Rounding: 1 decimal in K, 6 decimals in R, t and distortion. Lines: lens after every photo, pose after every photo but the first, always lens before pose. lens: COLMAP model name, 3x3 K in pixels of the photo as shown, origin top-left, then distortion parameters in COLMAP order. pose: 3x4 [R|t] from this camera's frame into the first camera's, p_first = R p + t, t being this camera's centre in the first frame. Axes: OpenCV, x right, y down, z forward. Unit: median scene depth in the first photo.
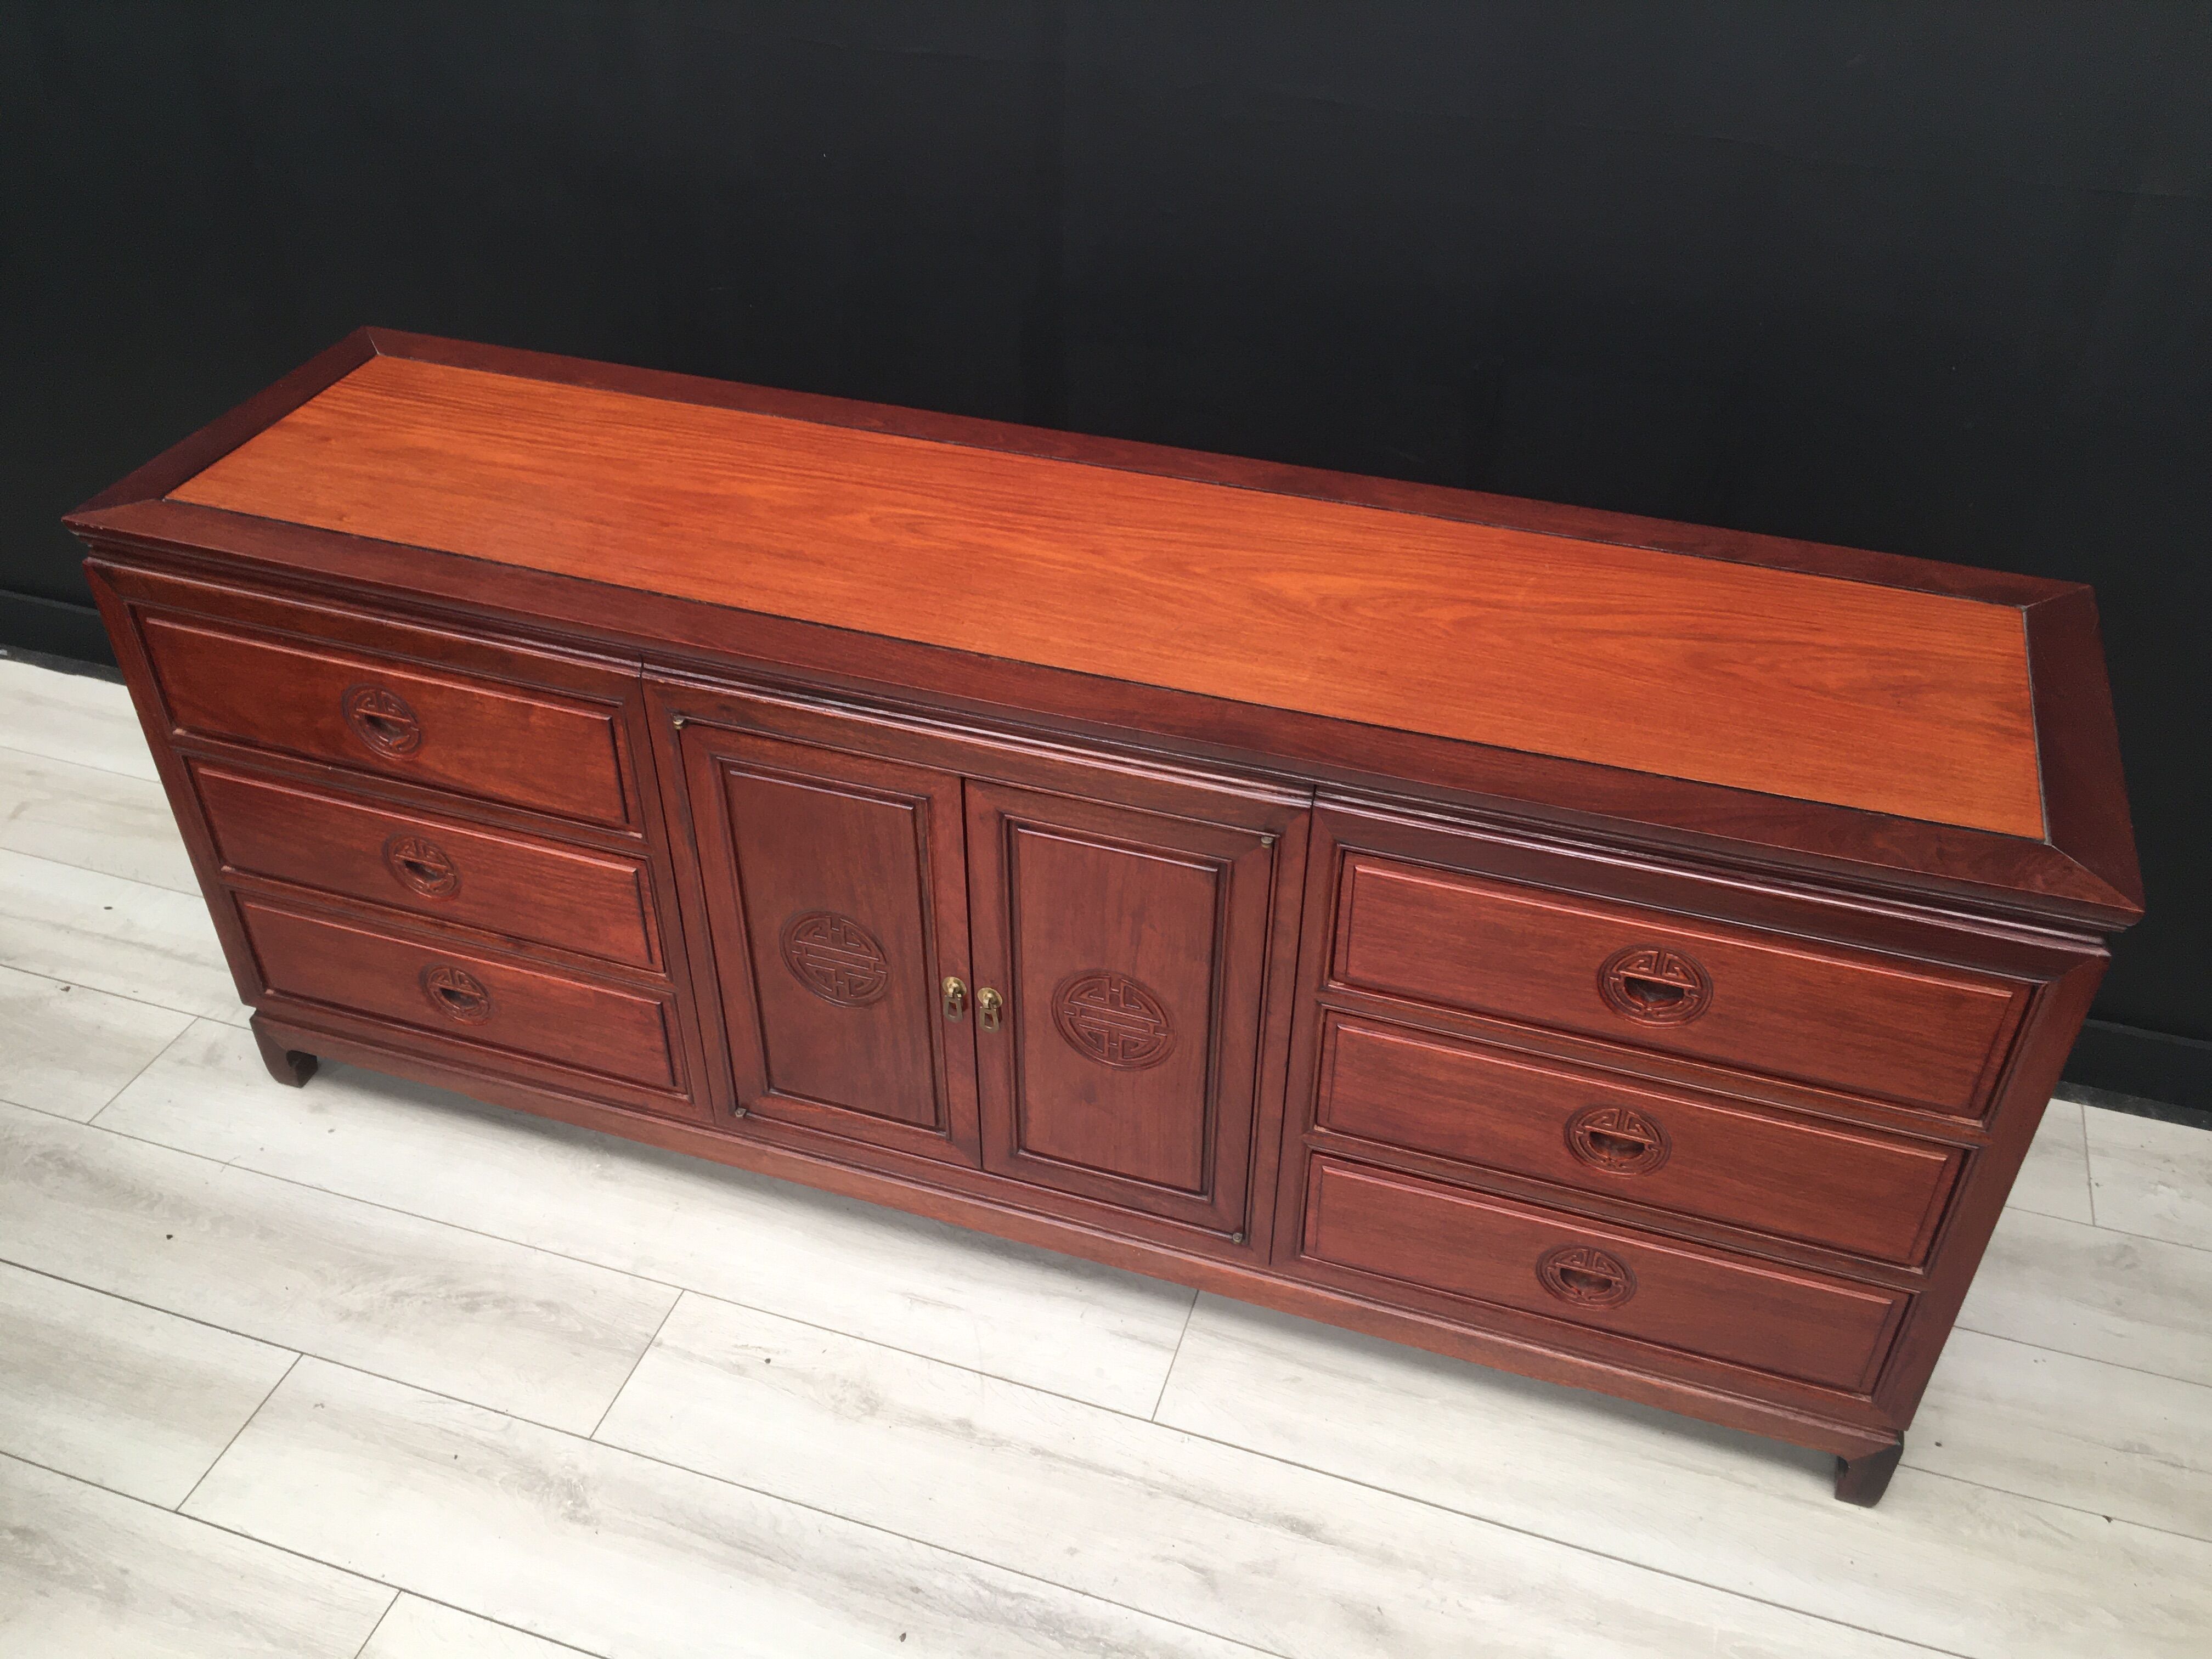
lens RADIAL K [[1885.0, 0, 1113.4], [0, 1885.0, 798.3], [0, 0, 1]] dist [0.049924, -0.054246]
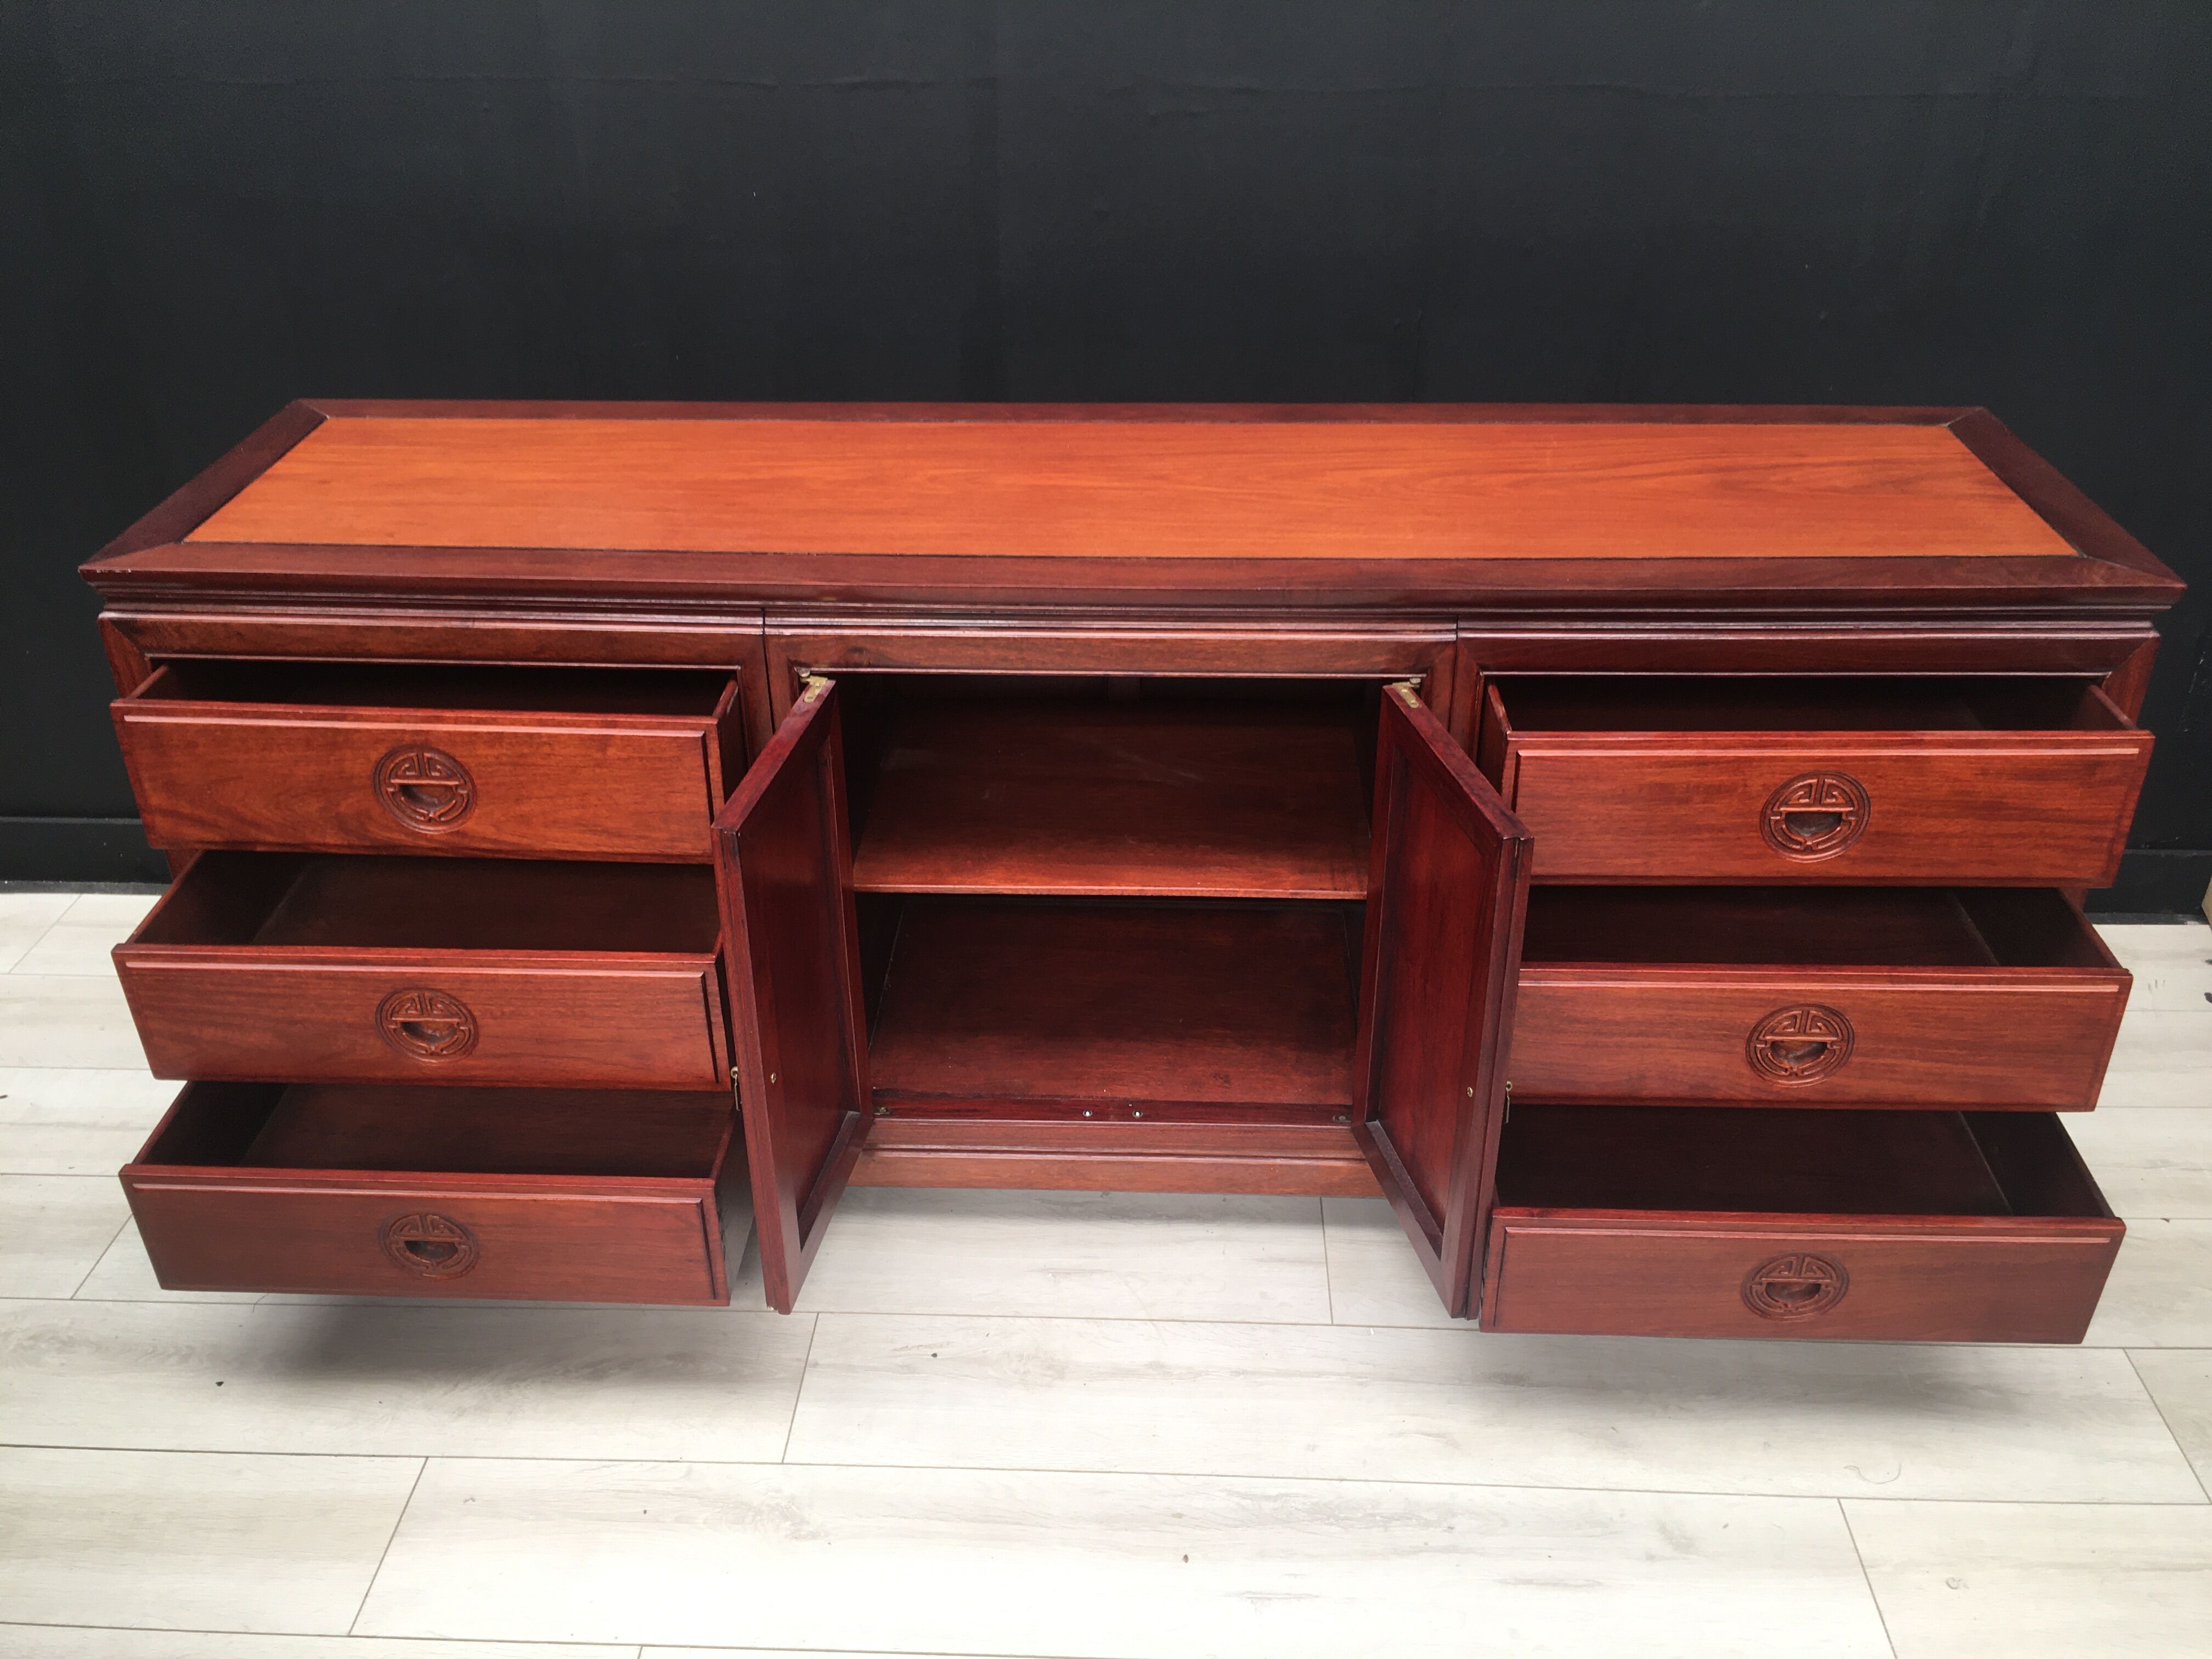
lens RADIAL K [[1885.0, 0, 1117.9], [0, 1885.0, 792.4], [0, 0, 1]] dist [0.049924, -0.054246]
pose [[0.962206, -0.146714, 0.229424, -0.295102], [0.175275, 0.978420, -0.109417, 0.151235], [-0.208420, 0.145494, 0.967157, 0.011813]]
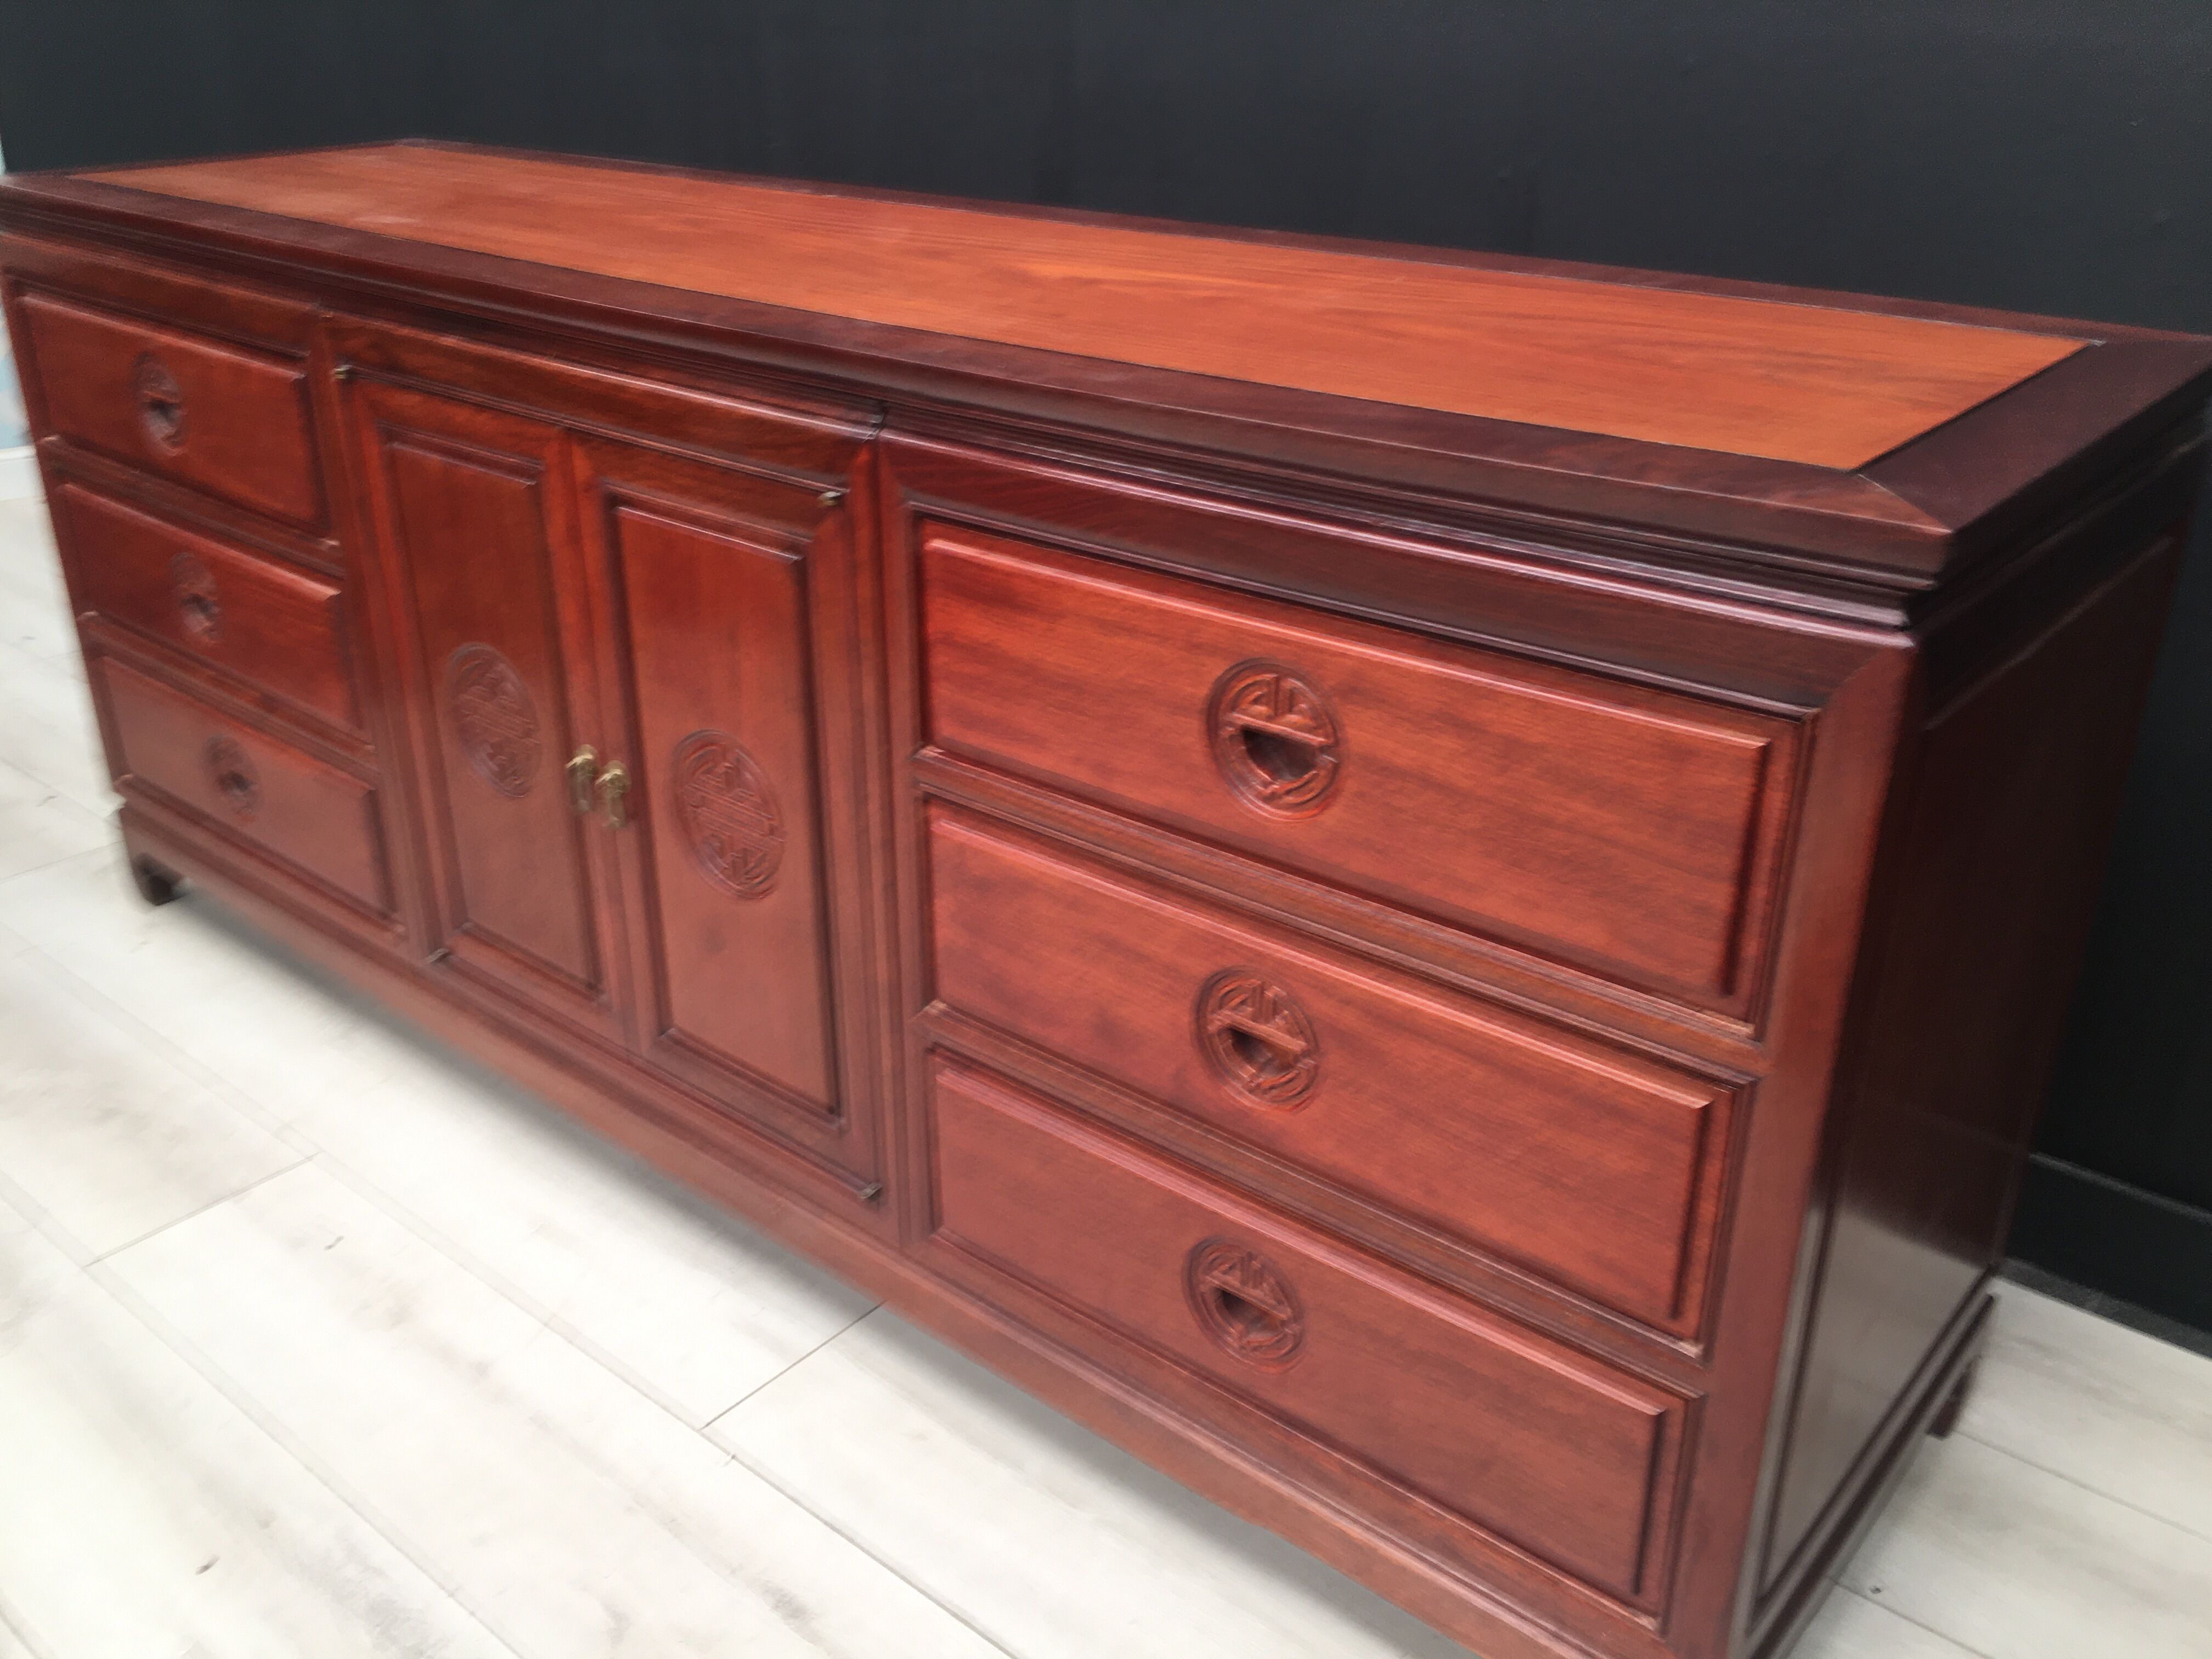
lens RADIAL K [[1885.0, 0, 1157.5], [0, 1885.0, 811.6], [0, 0, 1]] dist [0.049924, -0.054246]
pose [[0.929856, 0.149180, -0.336323, 0.402079], [-0.221316, 0.957029, -0.187387, 0.215235], [0.293917, 0.248677, 0.922915, 0.358365]]
